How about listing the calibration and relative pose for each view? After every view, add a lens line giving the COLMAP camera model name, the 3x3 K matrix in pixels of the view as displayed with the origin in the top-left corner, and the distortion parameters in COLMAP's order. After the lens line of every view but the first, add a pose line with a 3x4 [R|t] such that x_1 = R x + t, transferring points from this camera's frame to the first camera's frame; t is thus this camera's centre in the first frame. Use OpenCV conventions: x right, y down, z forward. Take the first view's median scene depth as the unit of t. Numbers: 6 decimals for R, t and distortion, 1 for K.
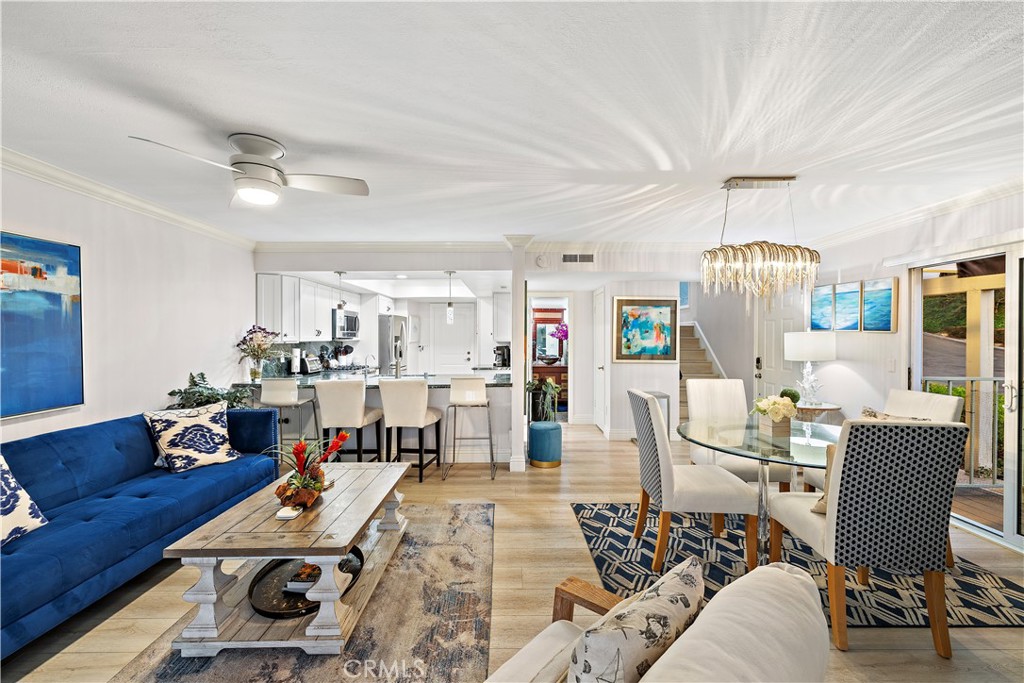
lens RADIAL K [[435.2, 0, 515.1], [0, 435.2, 338.3], [0, 0, 1]] dist [0.001583, -0.000395]
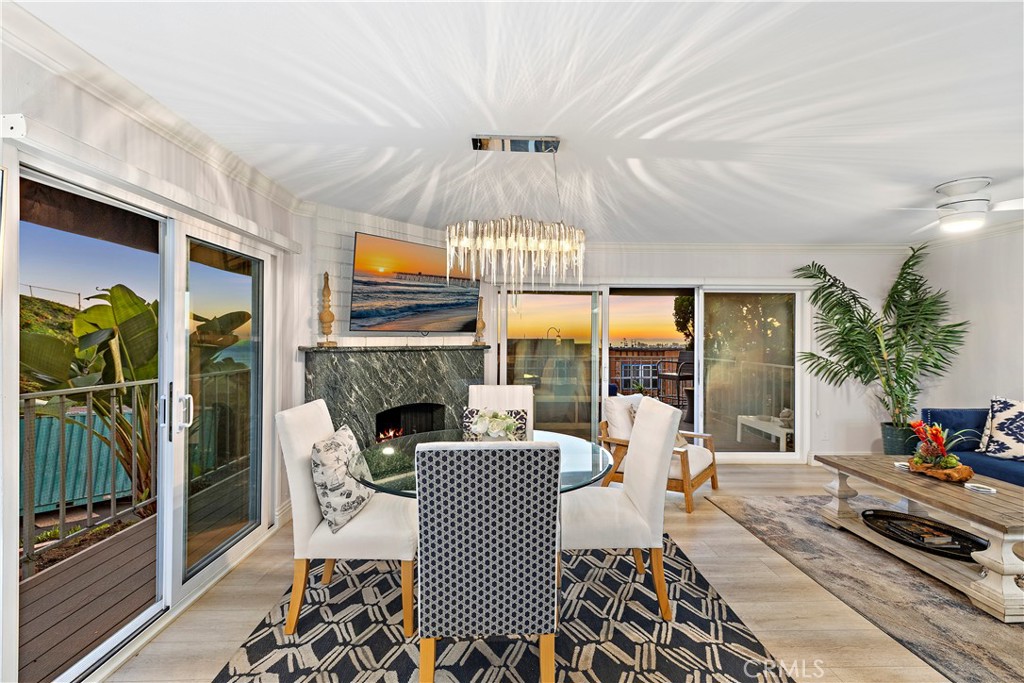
lens RADIAL K [[435.2, 0, 515.1], [0, 435.2, 338.3], [0, 0, 1]] dist [0.001583, -0.000395]
pose [[-0.999720, -0.005396, -0.023041, 0.537382], [-0.005460, 0.999981, 0.002712, -0.000641], [0.023026, 0.002837, -0.999731, 1.675897]]
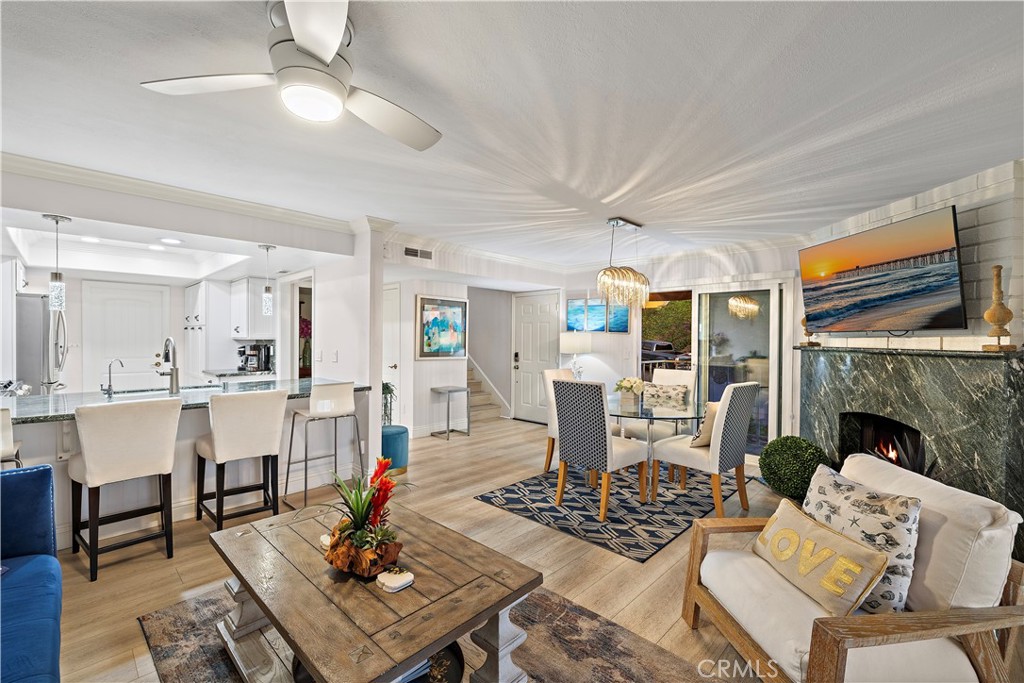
lens RADIAL K [[435.2, 0, 515.1], [0, 435.2, 338.3], [0, 0, 1]] dist [0.001583, -0.000395]
pose [[0.694522, 0.004232, 0.719459, -0.636923], [-0.005299, 0.999986, -0.000766, 0.008689], [-0.719452, -0.003281, 0.694535, 0.266127]]
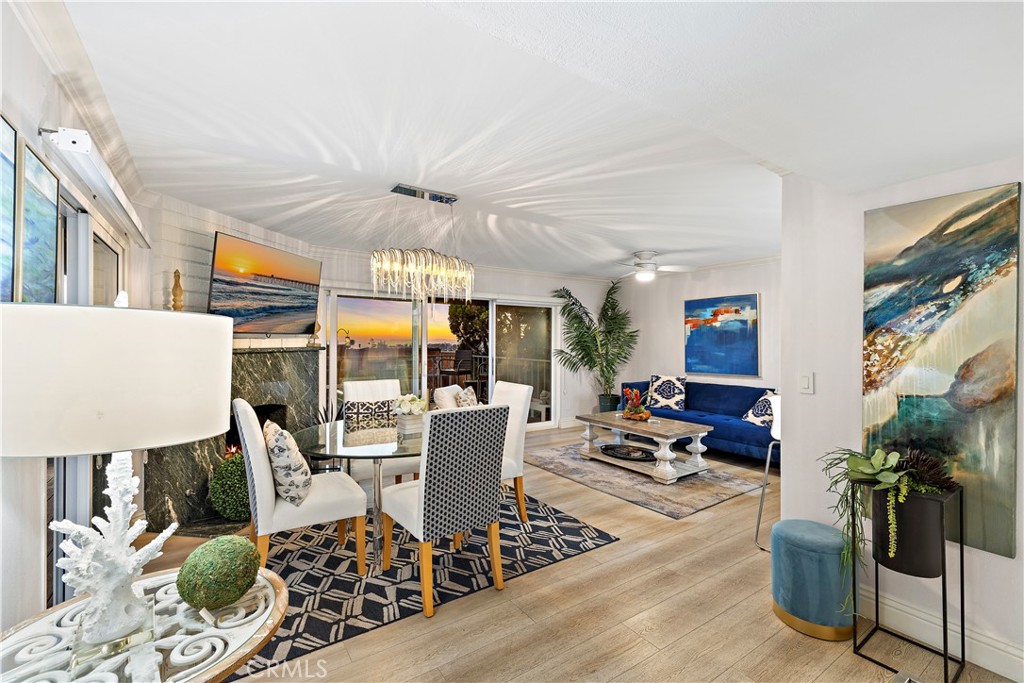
lens RADIAL K [[436.7, 0, 508.8], [0, 436.7, 342.6], [0, 0, 1]] dist [0.000509, -0.000122]
pose [[-0.834085, -0.001628, -0.551633, 0.908671], [-0.006881, 0.999949, 0.007453, -0.003016], [0.551593, 0.010012, -0.834054, 1.865973]]
